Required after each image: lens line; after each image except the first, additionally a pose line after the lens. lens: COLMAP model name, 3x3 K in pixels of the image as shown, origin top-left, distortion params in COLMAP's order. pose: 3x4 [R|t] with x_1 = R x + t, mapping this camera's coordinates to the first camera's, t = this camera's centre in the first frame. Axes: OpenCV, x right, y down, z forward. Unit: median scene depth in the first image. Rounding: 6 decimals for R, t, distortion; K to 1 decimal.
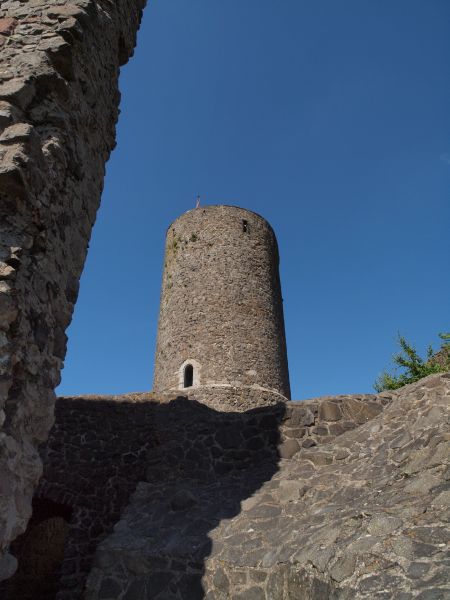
lens RADIAL K [[425.0, 0, 225.4], [0, 425.0, 301.8], [0, 0, 1]] dist [-0.072215, -0.000071]
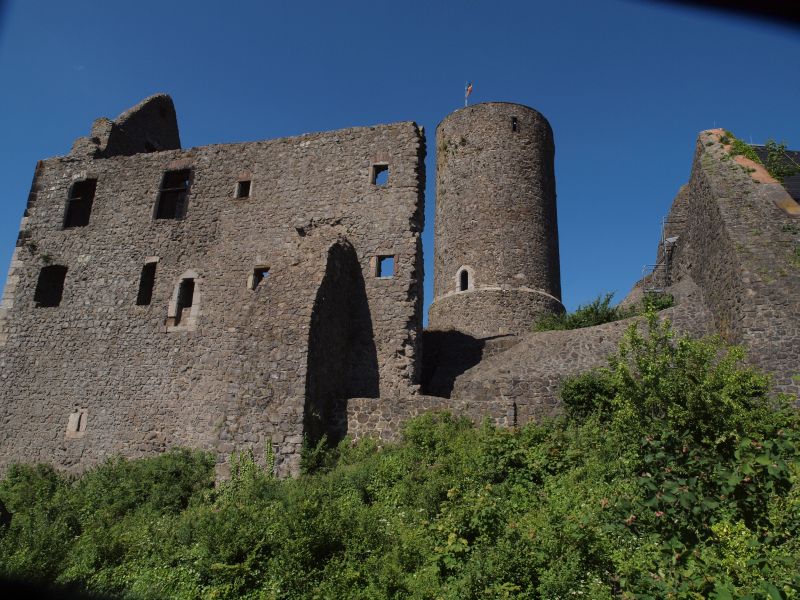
lens RADIAL K [[566.7, 0, 400.7], [0, 566.7, 299.2], [0, 0, 1]] dist [-0.072215, -0.000071]
pose [[0.975815, -0.023957, -0.217281, 0.068552], [0.084064, 0.958666, 0.271833, -0.184600], [0.201787, -0.283524, 0.937495, -0.433630]]
